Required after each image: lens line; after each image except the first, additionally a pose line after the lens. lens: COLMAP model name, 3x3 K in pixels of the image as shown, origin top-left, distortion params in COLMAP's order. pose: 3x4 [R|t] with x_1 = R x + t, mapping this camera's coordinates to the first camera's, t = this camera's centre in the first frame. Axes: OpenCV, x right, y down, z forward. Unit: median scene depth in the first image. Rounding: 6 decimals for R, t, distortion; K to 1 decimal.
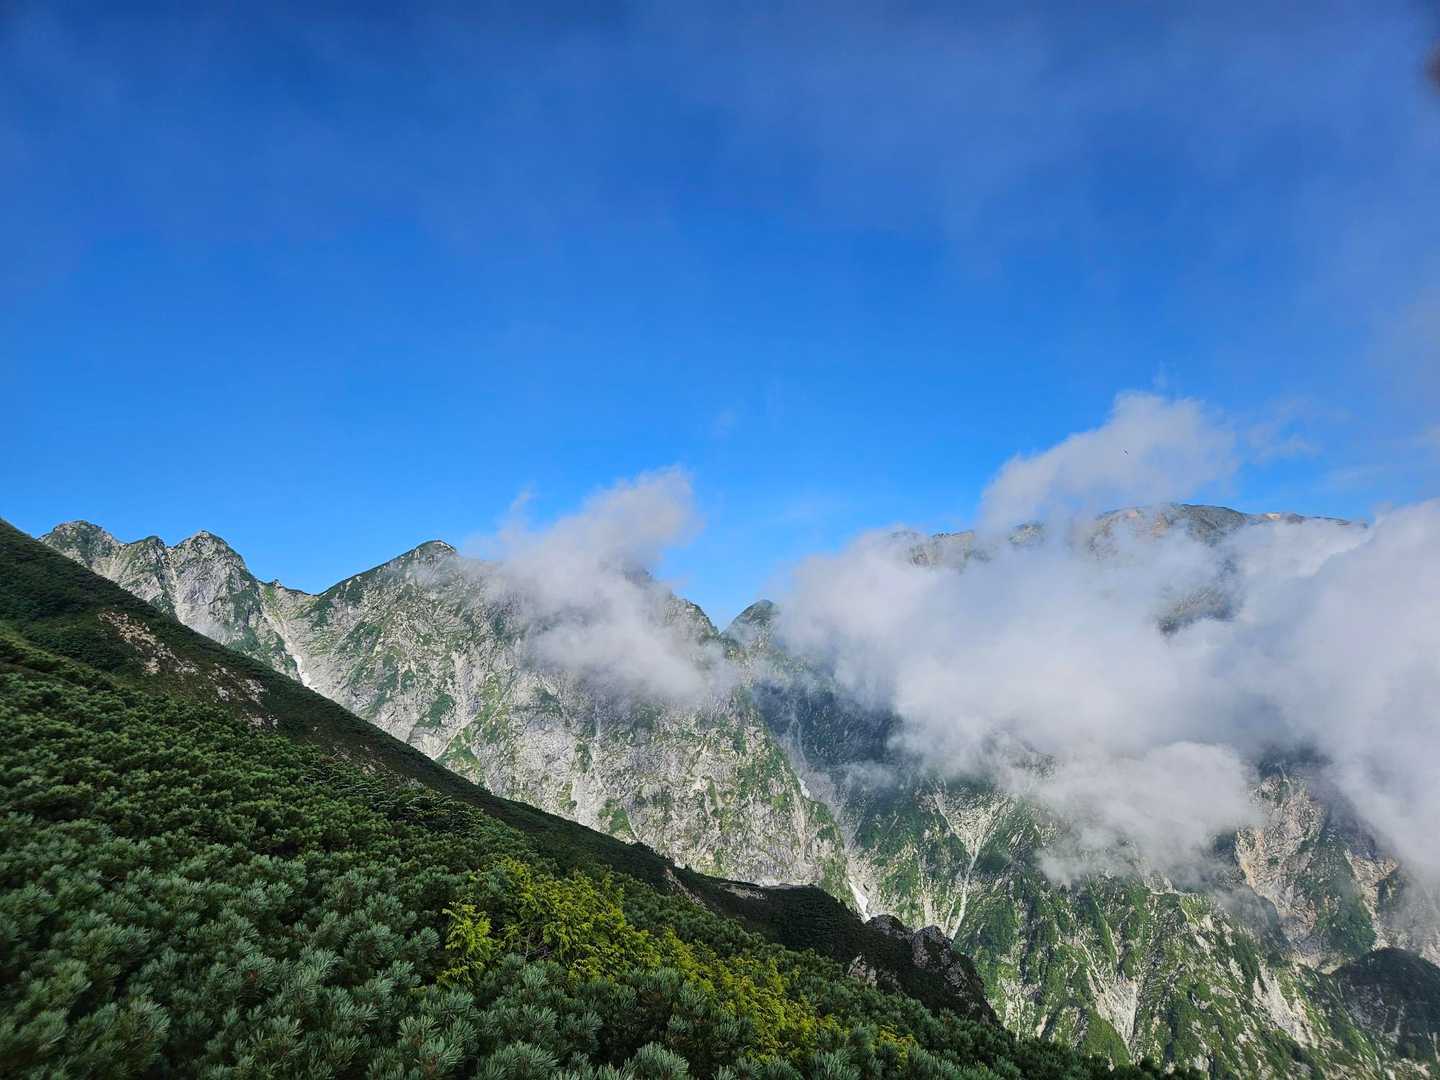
lens RADIAL K [[950.0, 0, 720.0], [0, 950.0, 540.0], [0, 0, 1]] dist [-0.002449, -0.001710]
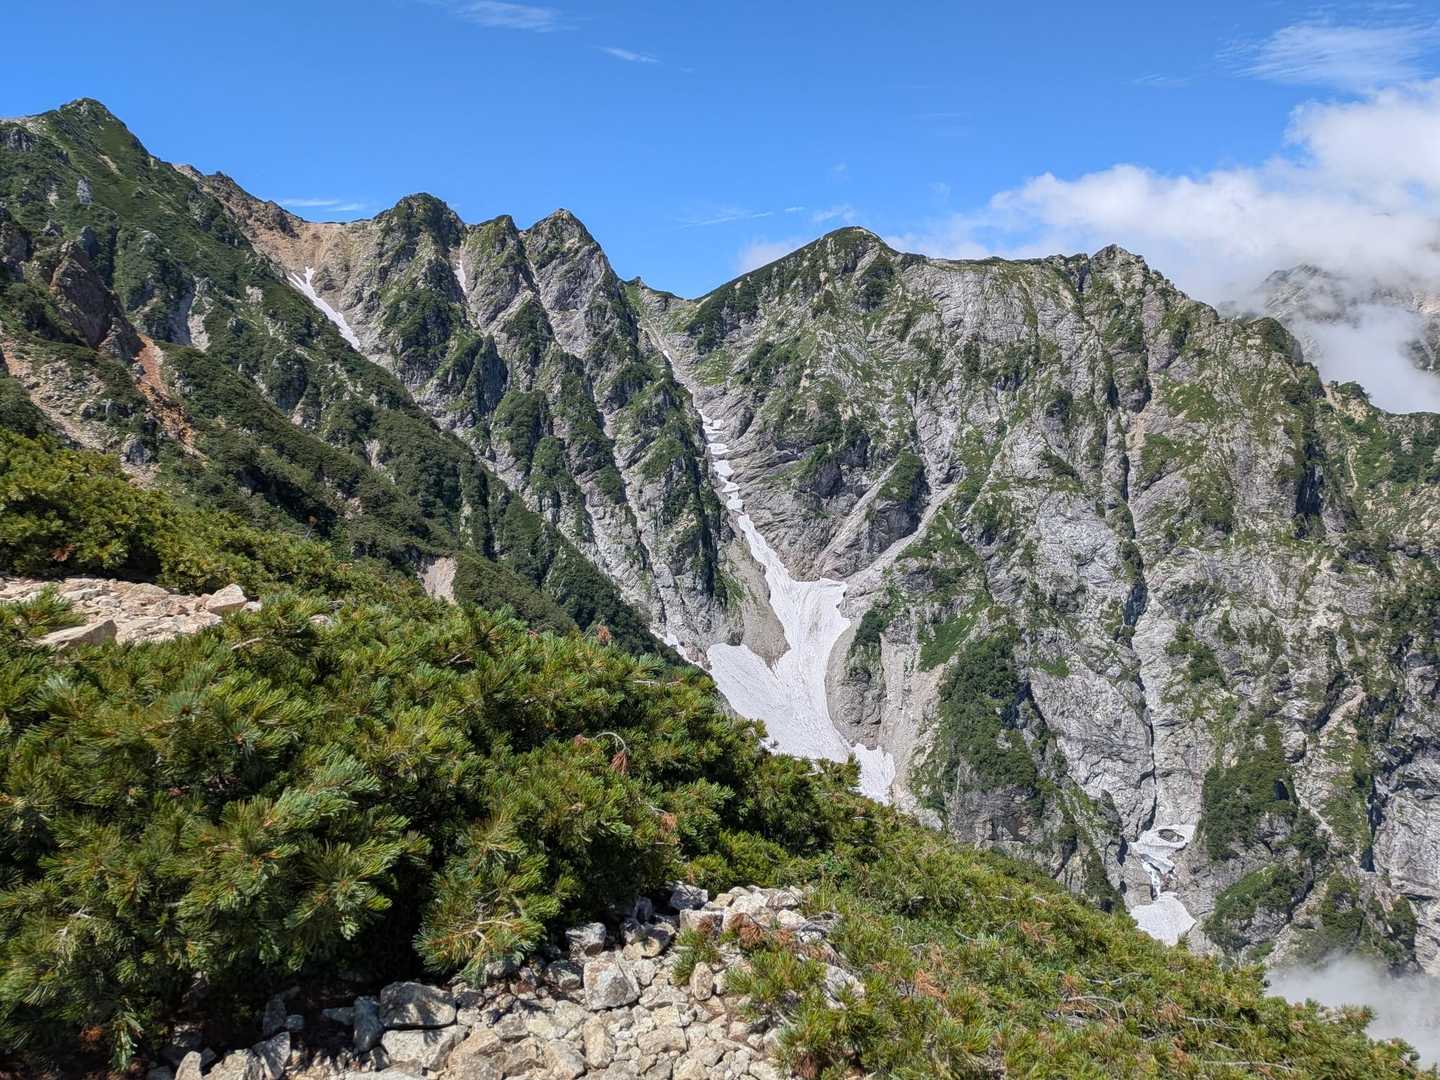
lens RADIAL K [[950.0, 0, 720.0], [0, 950.0, 540.0], [0, 0, 1]] dist [-0.002449, -0.001710]
pose [[0.980975, 0.073792, -0.179564, -0.290335], [-0.013245, 0.948229, 0.317312, -0.001670], [0.193683, -0.308896, 0.931166, 0.279421]]
